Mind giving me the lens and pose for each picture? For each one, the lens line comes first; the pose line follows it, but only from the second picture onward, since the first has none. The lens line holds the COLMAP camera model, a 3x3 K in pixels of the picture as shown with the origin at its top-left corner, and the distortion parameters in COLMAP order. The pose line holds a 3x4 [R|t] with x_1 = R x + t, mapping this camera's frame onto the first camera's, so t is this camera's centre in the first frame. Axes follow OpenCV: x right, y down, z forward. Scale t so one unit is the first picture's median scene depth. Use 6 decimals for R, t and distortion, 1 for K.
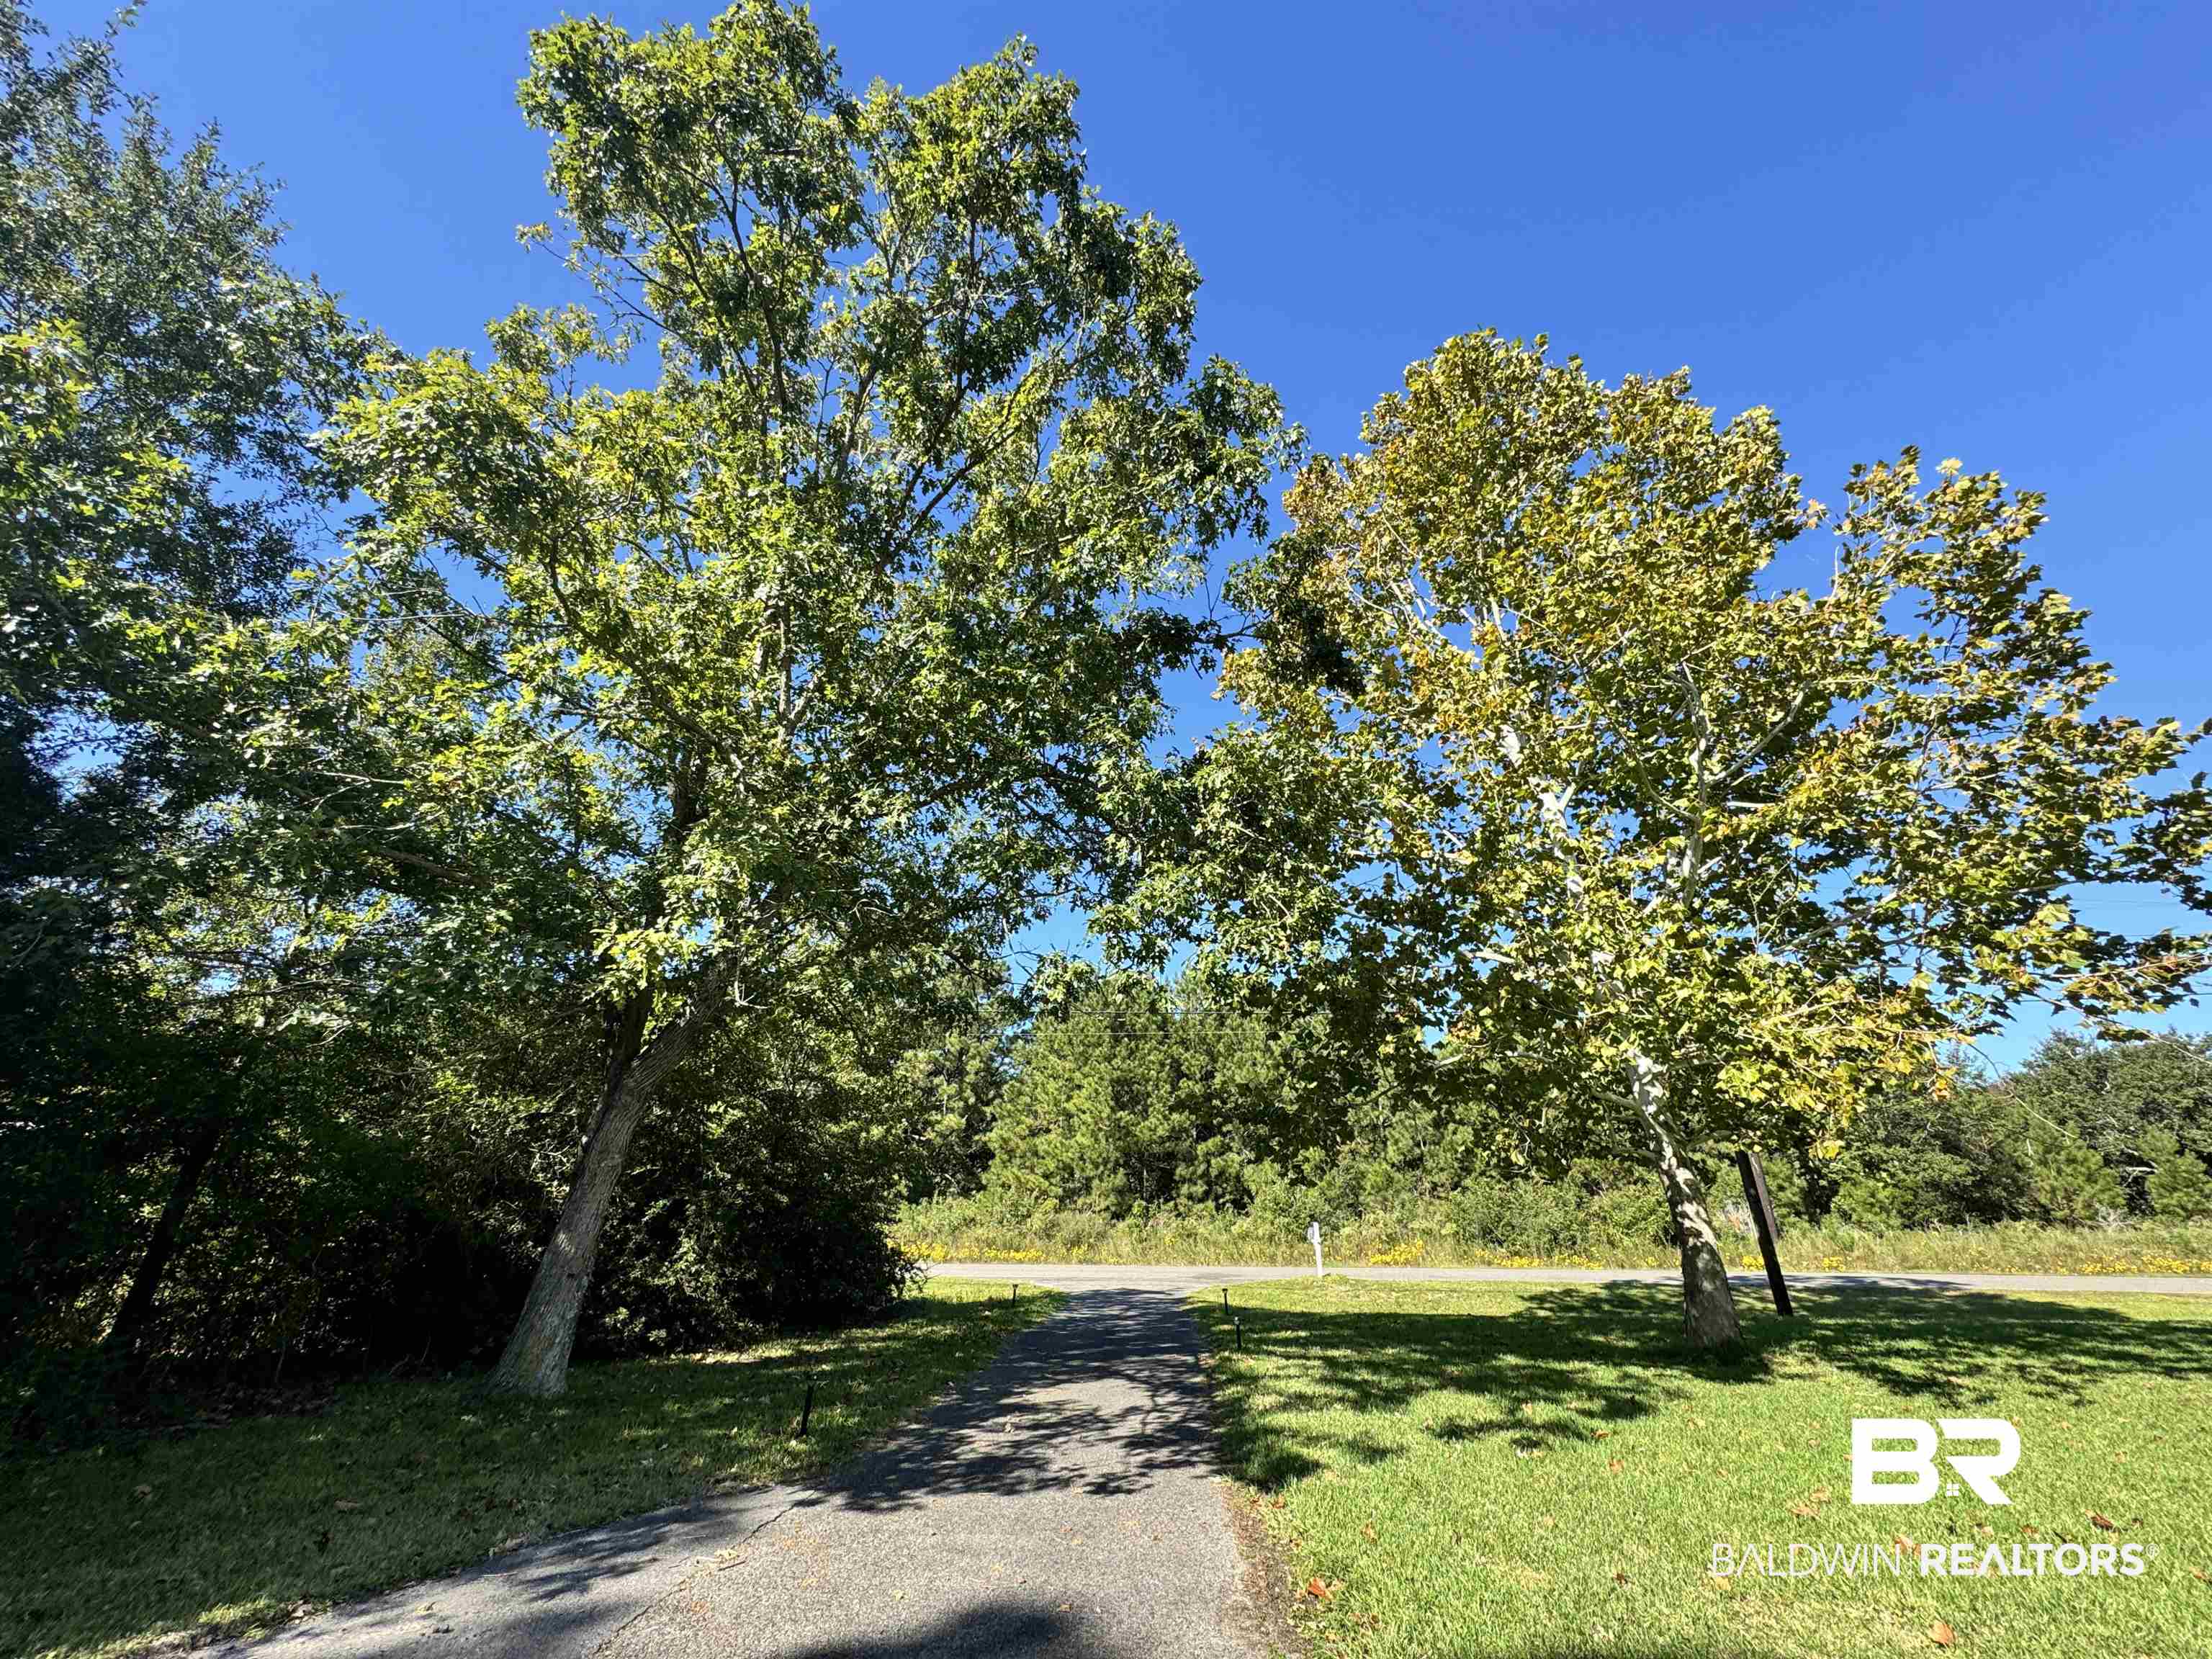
lens RADIAL K [[886.8, 0, 1105.4], [0, 886.8, 827.9], [0, 0, 1]] dist [-0.000739, 0.000723]
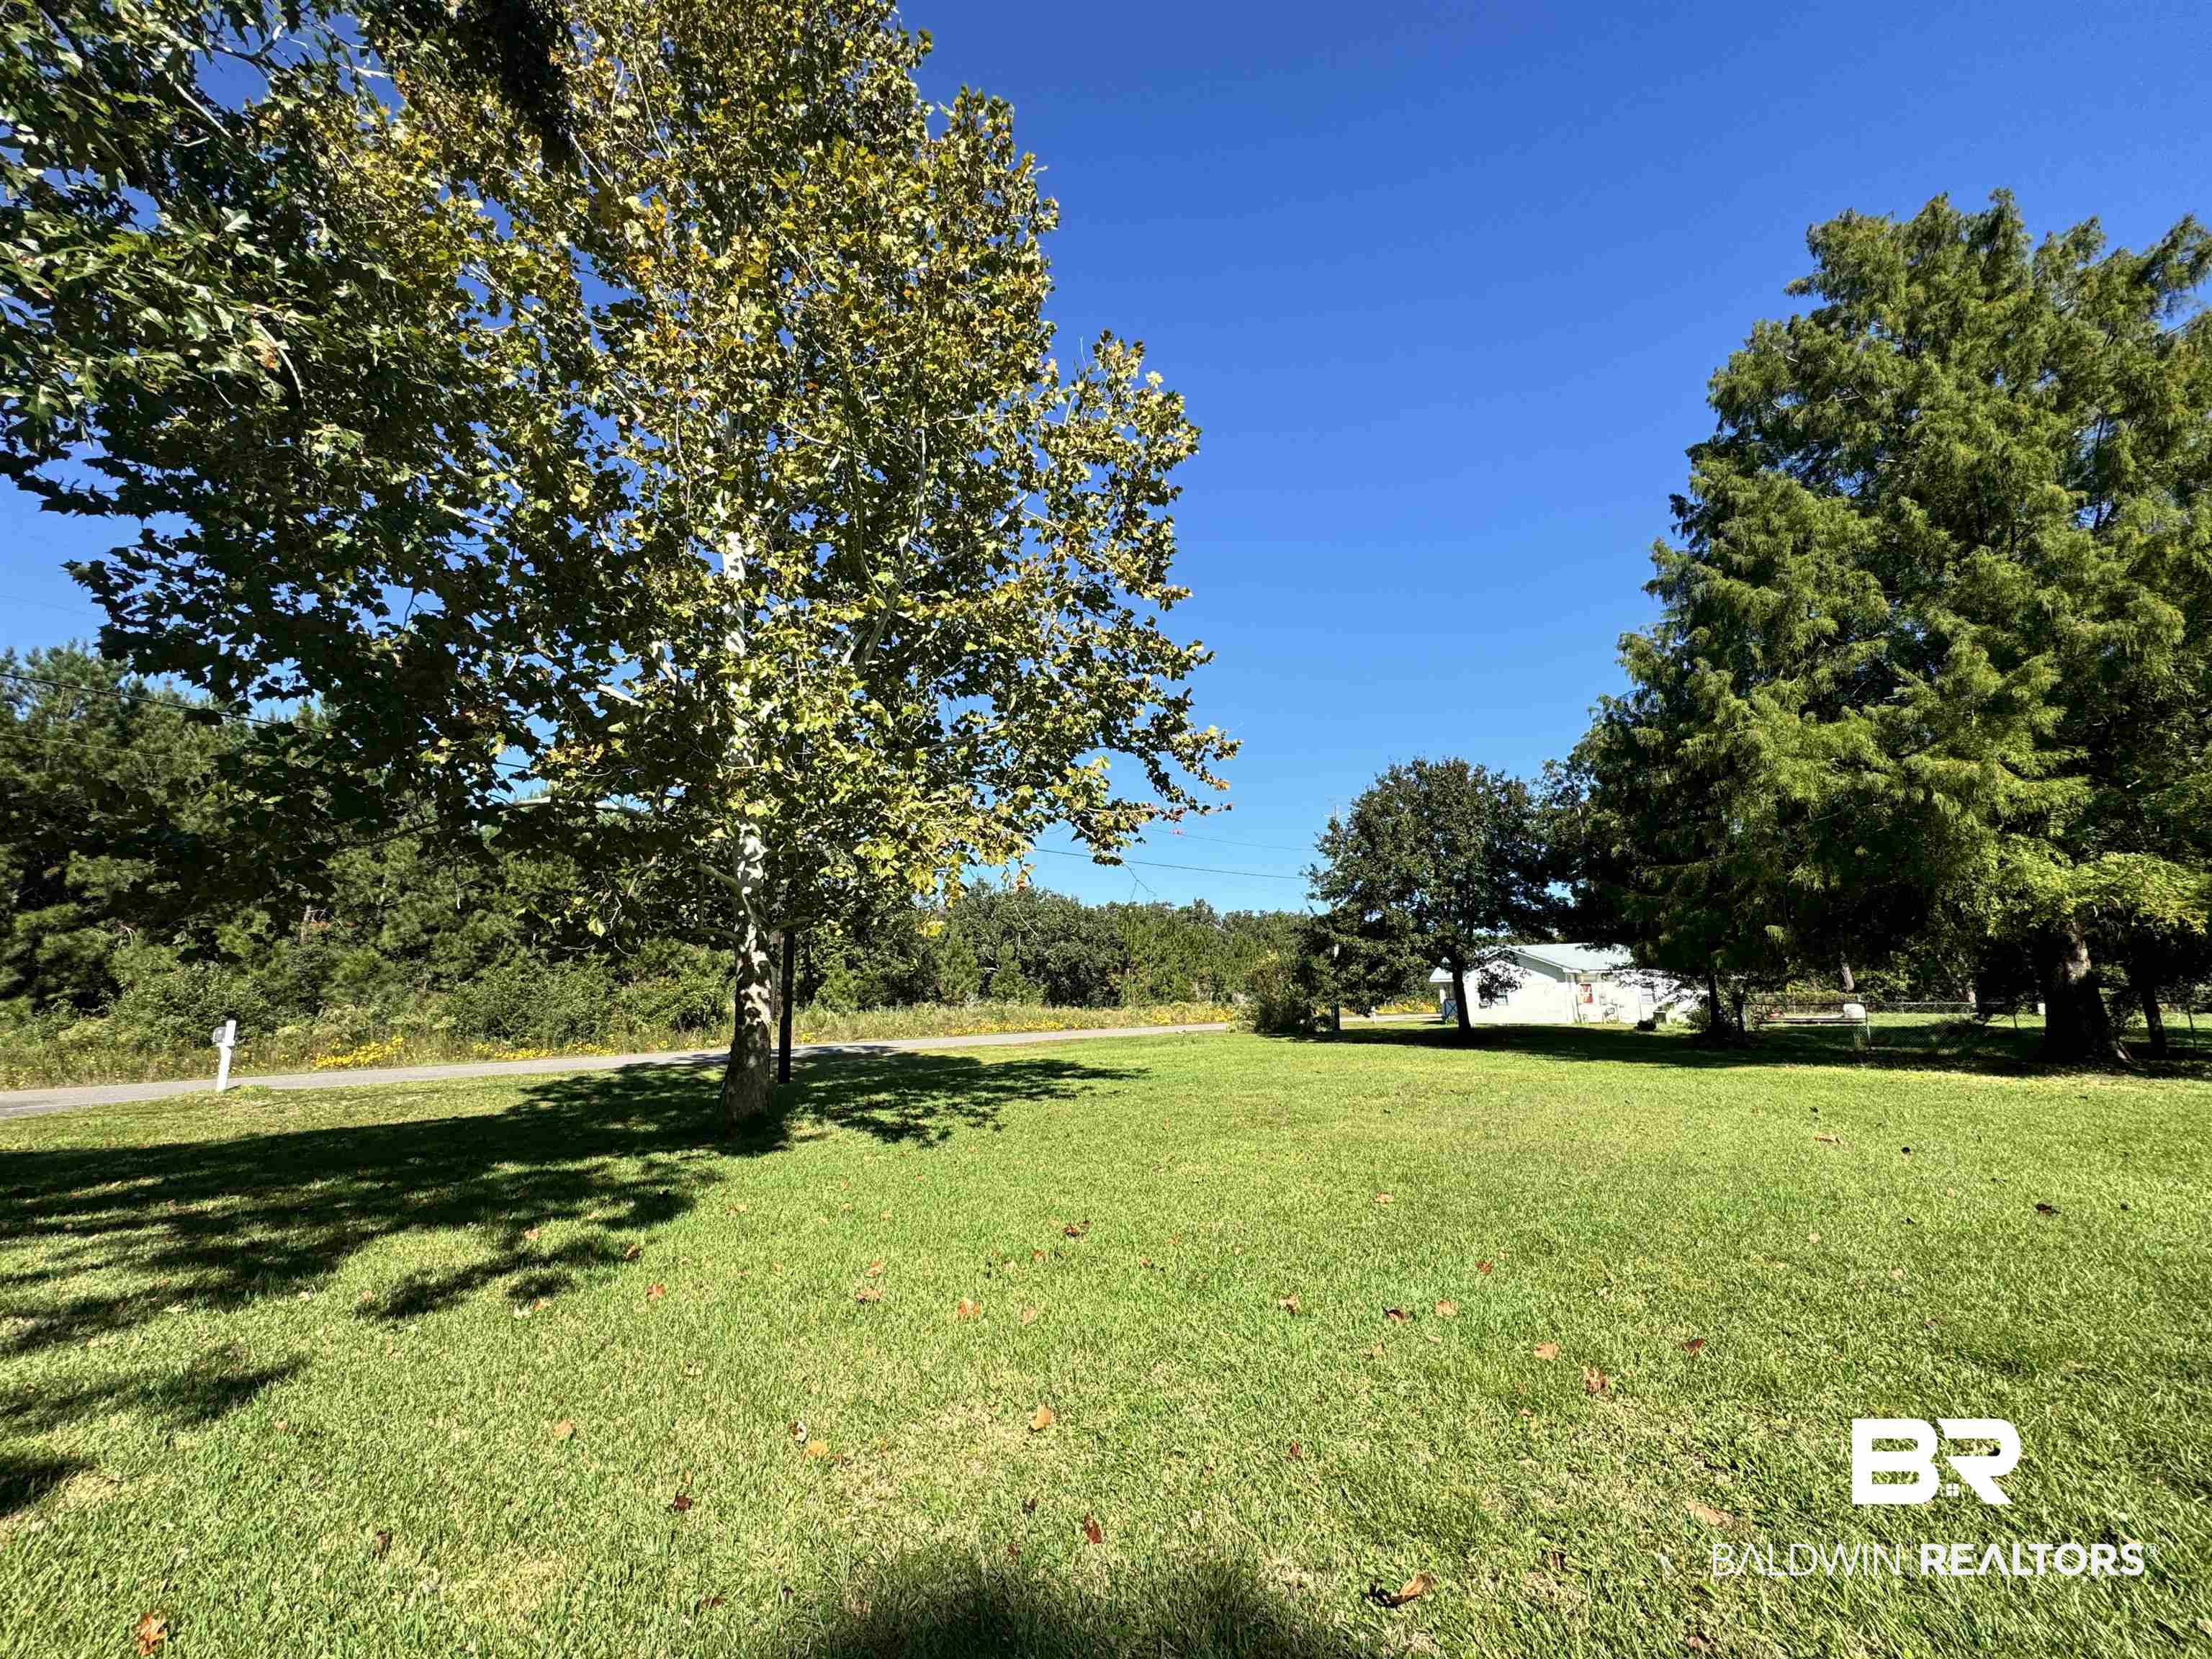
lens RADIAL K [[886.8, 0, 1108.0], [0, 886.8, 828.6], [0, 0, 1]] dist [-0.000739, 0.000723]
pose [[0.560208, 0.142176, 0.816060, 0.058681], [-0.311944, 0.948845, 0.048834, 0.094271], [-0.767371, -0.281922, 0.575901, 0.195862]]
